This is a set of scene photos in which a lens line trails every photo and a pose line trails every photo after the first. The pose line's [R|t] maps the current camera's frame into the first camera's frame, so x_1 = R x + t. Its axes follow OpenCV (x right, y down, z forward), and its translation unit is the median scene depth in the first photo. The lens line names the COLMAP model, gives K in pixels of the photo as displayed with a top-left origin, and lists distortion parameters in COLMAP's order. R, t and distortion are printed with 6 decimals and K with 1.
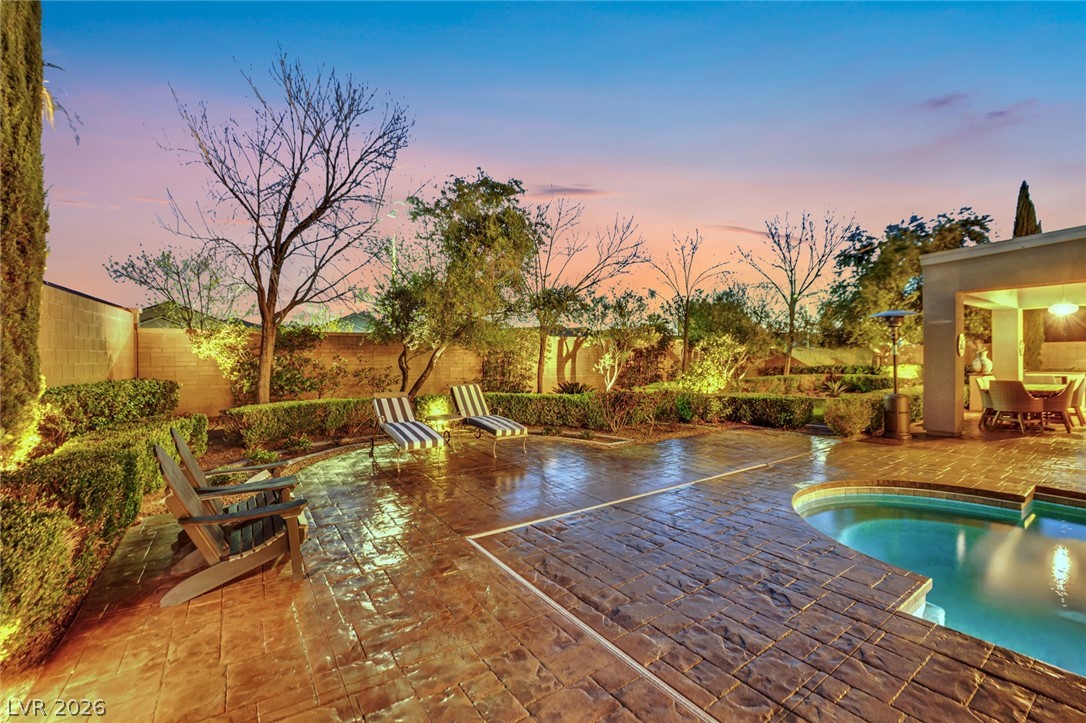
lens RADIAL K [[459.3, 0, 546.0], [0, 459.3, 373.1], [0, 0, 1]] dist [-0.010835, -0.000028]
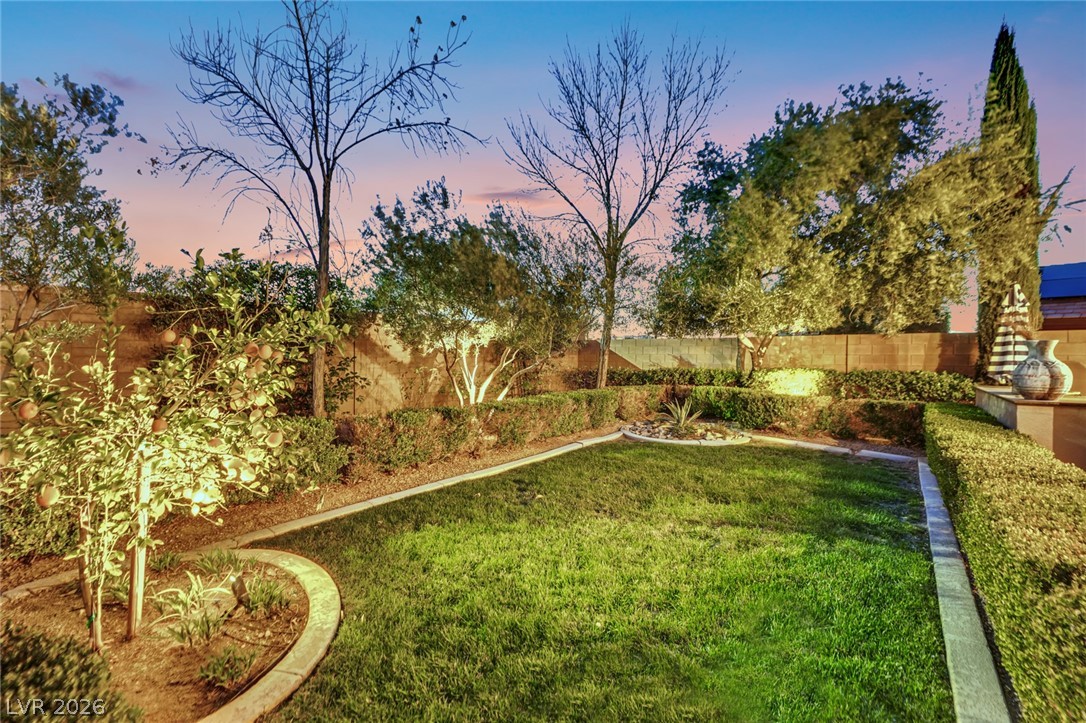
lens RADIAL K [[459.3, 0, 546.0], [0, 459.3, 373.1], [0, 0, 1]] dist [-0.010835, -0.000028]
pose [[0.956049, 0.002394, 0.293196, 0.316476], [-0.003412, 0.999990, 0.002962, -0.014189], [-0.293186, -0.003832, 0.956048, 0.521247]]
